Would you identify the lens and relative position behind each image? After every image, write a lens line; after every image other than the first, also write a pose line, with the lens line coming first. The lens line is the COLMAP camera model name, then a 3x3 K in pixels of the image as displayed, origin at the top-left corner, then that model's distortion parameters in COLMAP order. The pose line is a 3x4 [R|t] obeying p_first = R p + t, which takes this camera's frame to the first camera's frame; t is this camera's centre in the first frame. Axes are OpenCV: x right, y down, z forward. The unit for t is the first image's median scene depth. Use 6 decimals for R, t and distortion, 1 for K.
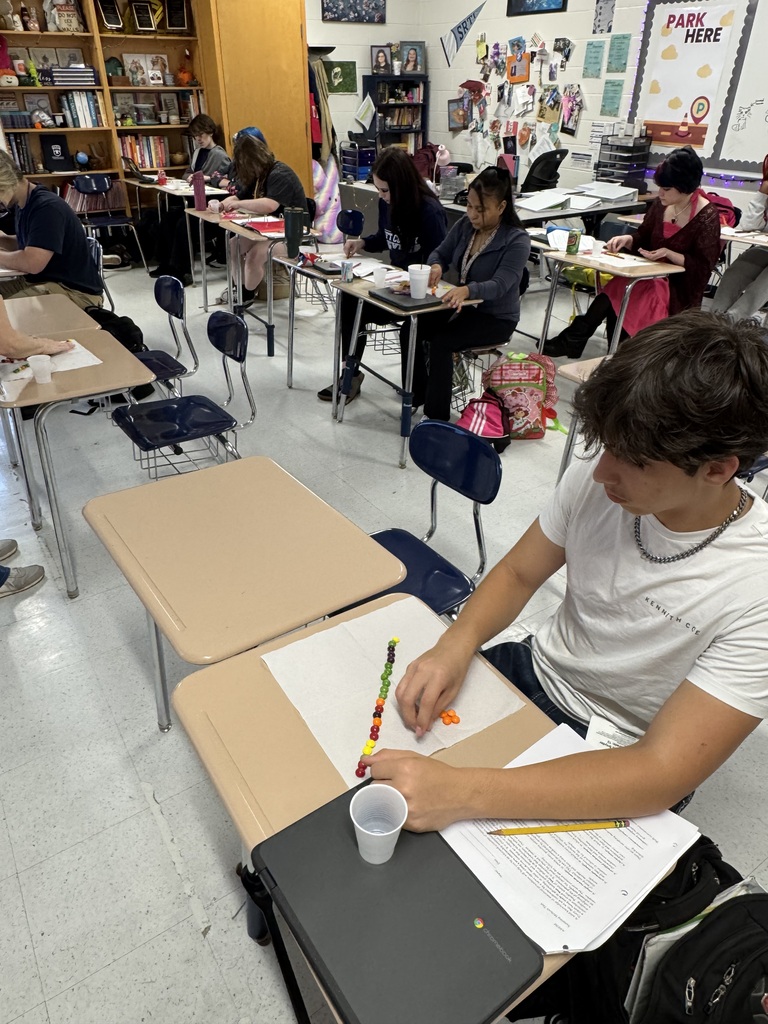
lens RADIAL K [[692.4, 0, 384.5], [0, 692.4, 519.9], [0, 0, 1]] dist [-0.000719, 0.004155]
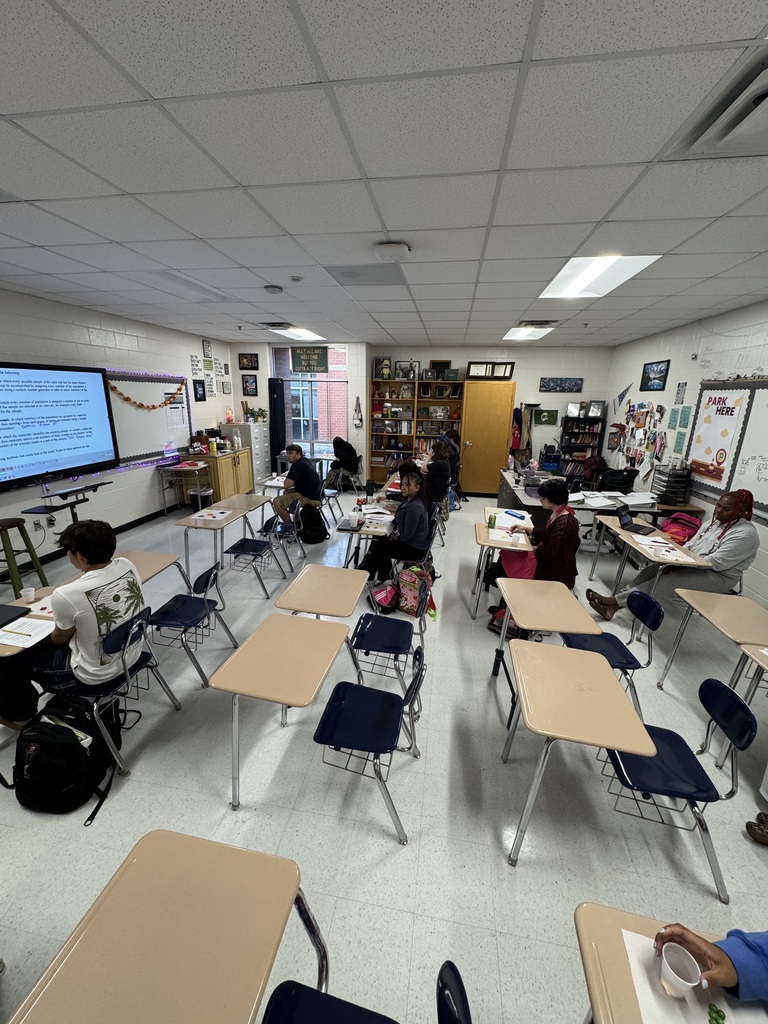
lens RADIAL K [[418.8, 0, 377.6], [0, 418.8, 512.2], [0, 0, 1]] dist [-0.001178, -0.000028]
pose [[0.719457, 0.196230, -0.666240, 0.458375], [-0.384069, 0.911650, -0.146235, -0.093966], [0.578683, 0.361092, 0.731259, 0.034746]]
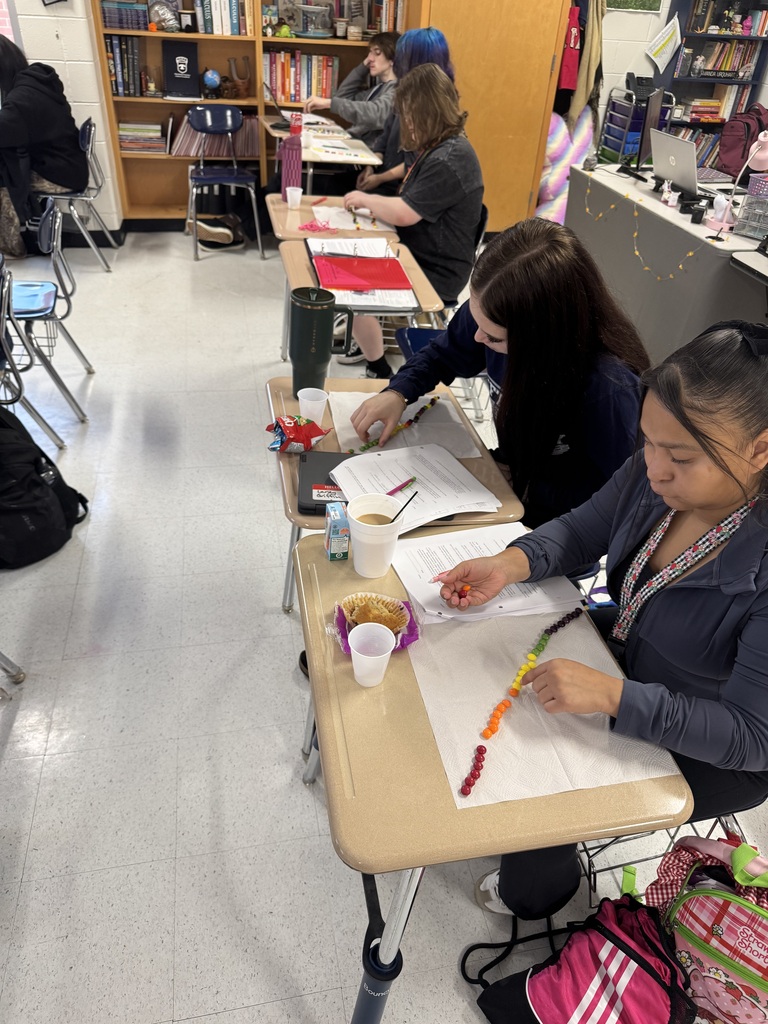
lens RADIAL K [[730.9, 0, 389.0], [0, 730.9, 517.1], [0, 0, 1]] dist [-0.002874, -0.000552]
pose [[0.926816, 0.260749, -0.270225, 0.037375], [-0.243536, 0.965129, 0.096006, -0.211169], [0.285835, -0.023171, 0.957999, 0.338668]]
